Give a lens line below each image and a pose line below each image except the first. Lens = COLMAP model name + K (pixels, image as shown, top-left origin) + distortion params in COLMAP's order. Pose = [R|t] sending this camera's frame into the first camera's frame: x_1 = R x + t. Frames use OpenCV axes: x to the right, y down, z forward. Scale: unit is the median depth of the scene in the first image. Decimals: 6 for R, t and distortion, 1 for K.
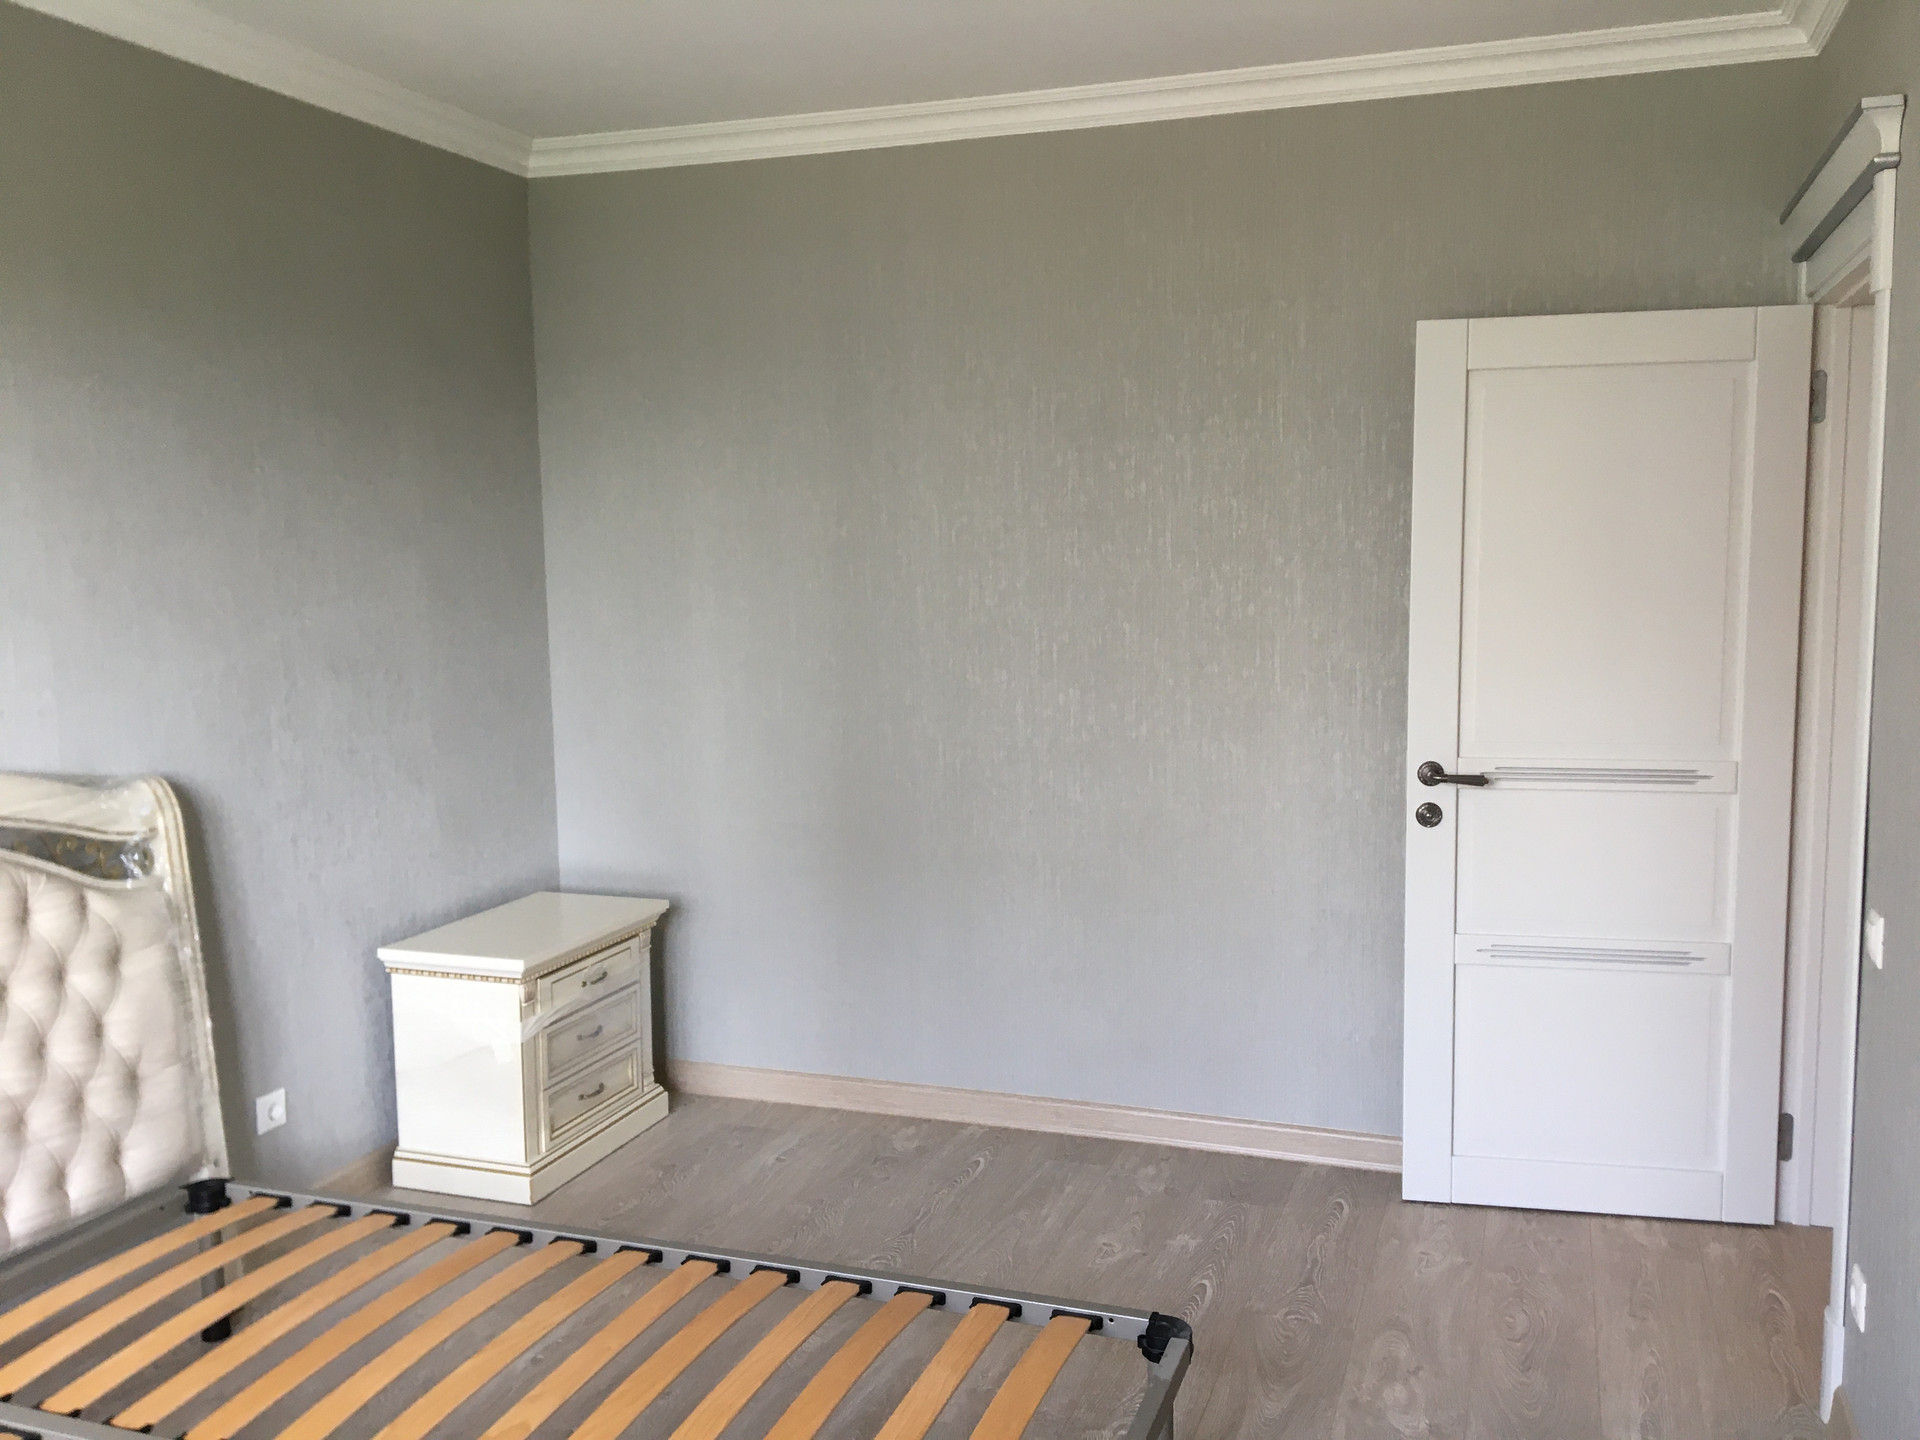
lens RADIAL K [[1596.6, 0, 994.4], [0, 1596.6, 719.6], [0, 0, 1]] dist [0.098872, -0.133757]
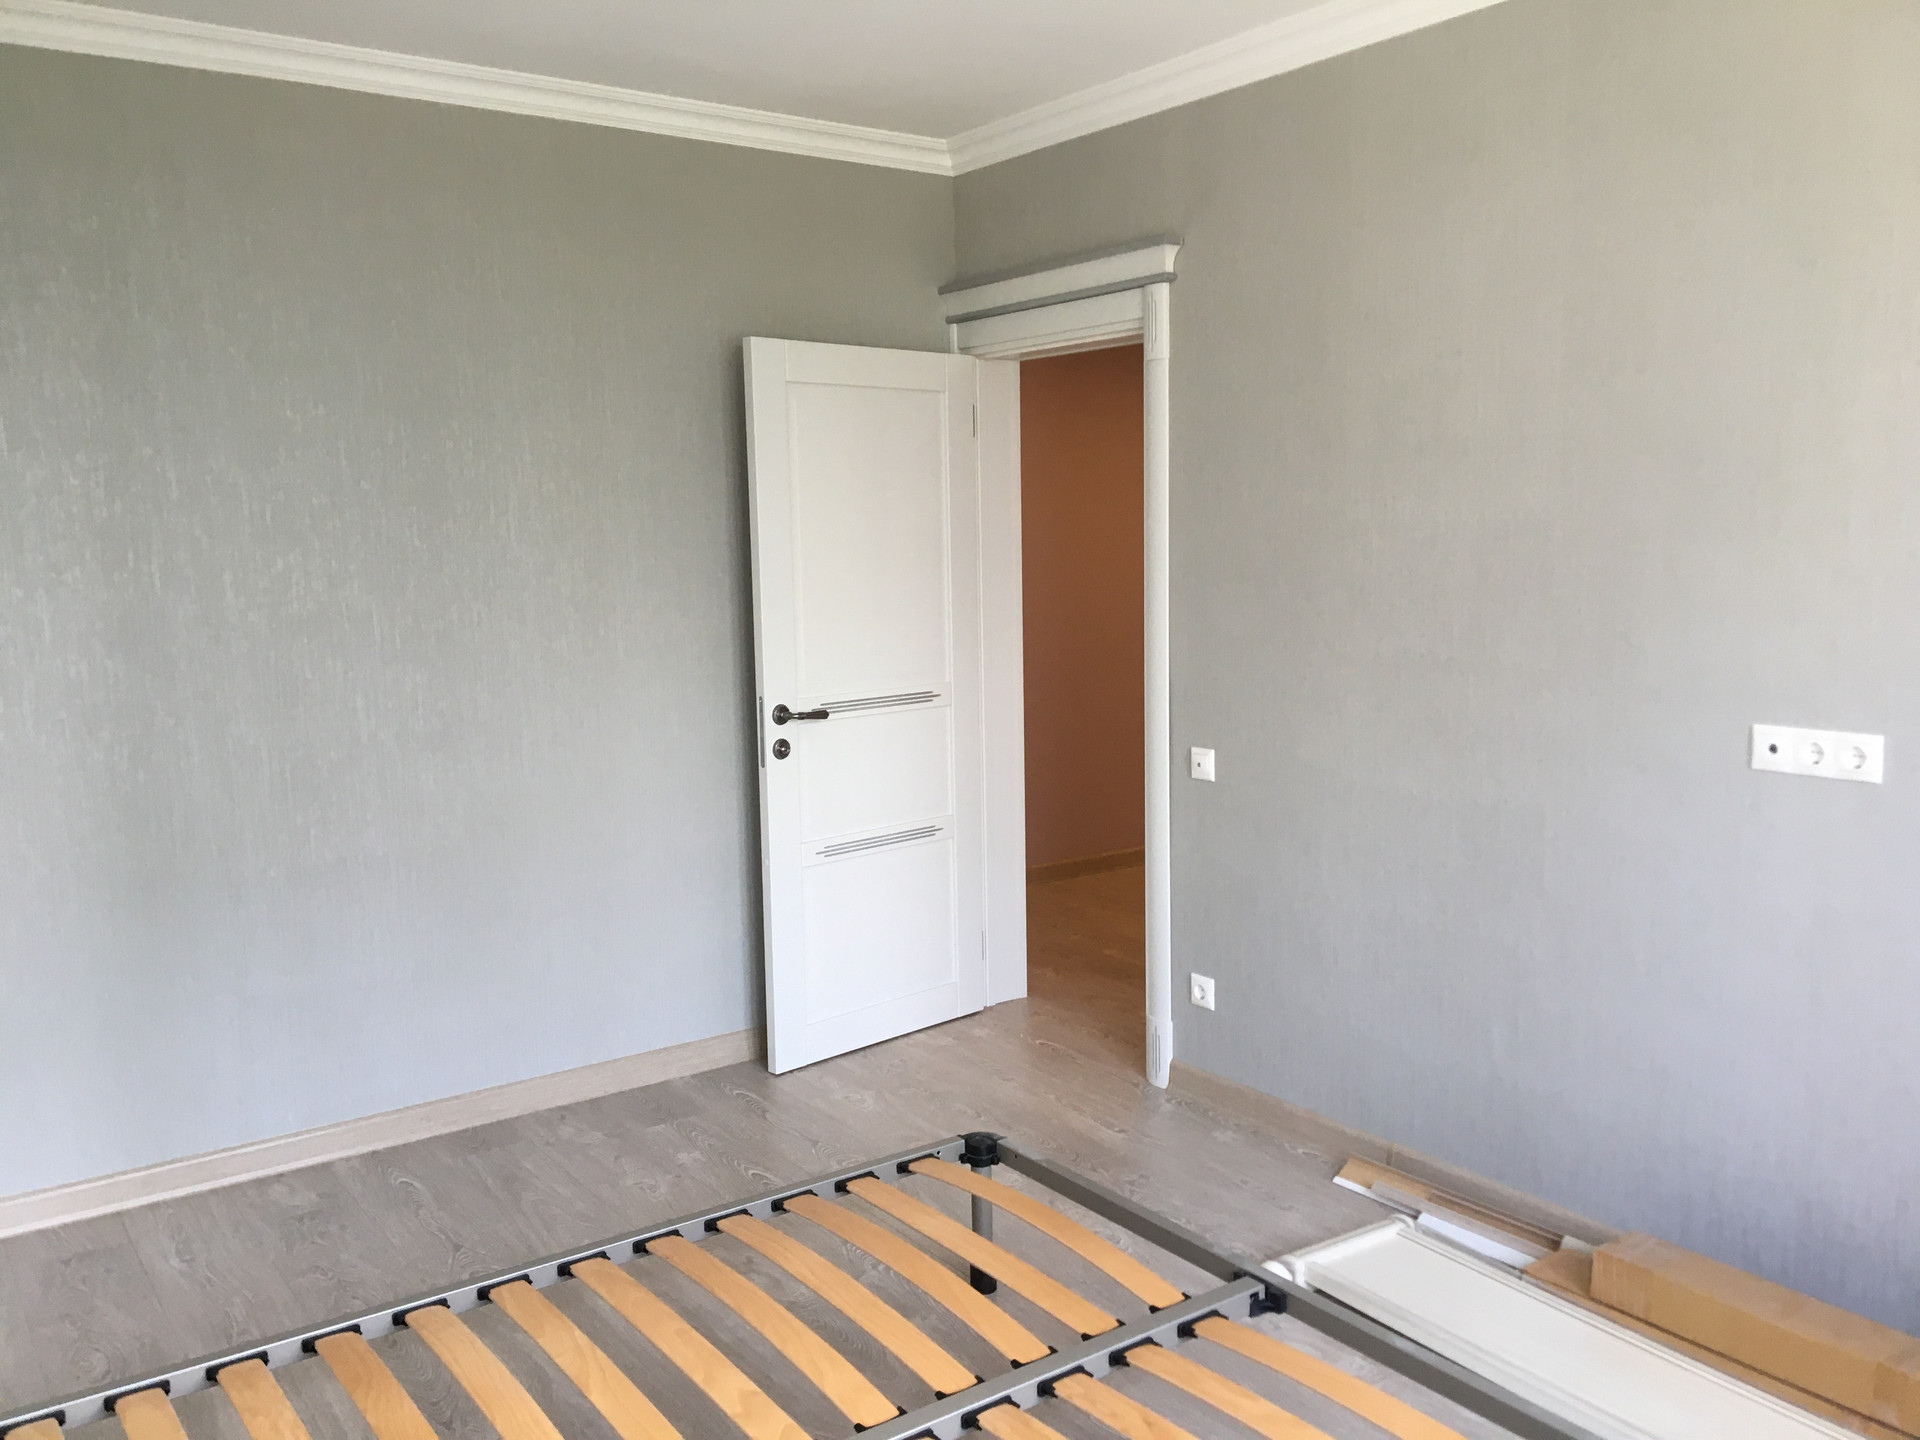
lens RADIAL K [[1596.6, 0, 994.4], [0, 1596.6, 719.6], [0, 0, 1]] dist [0.098872, -0.133757]
pose [[0.575201, -0.098229, 0.812093, -0.537822], [0.101182, 0.993684, 0.048527, -0.003996], [-0.811730, 0.054257, 0.581507, 0.151449]]
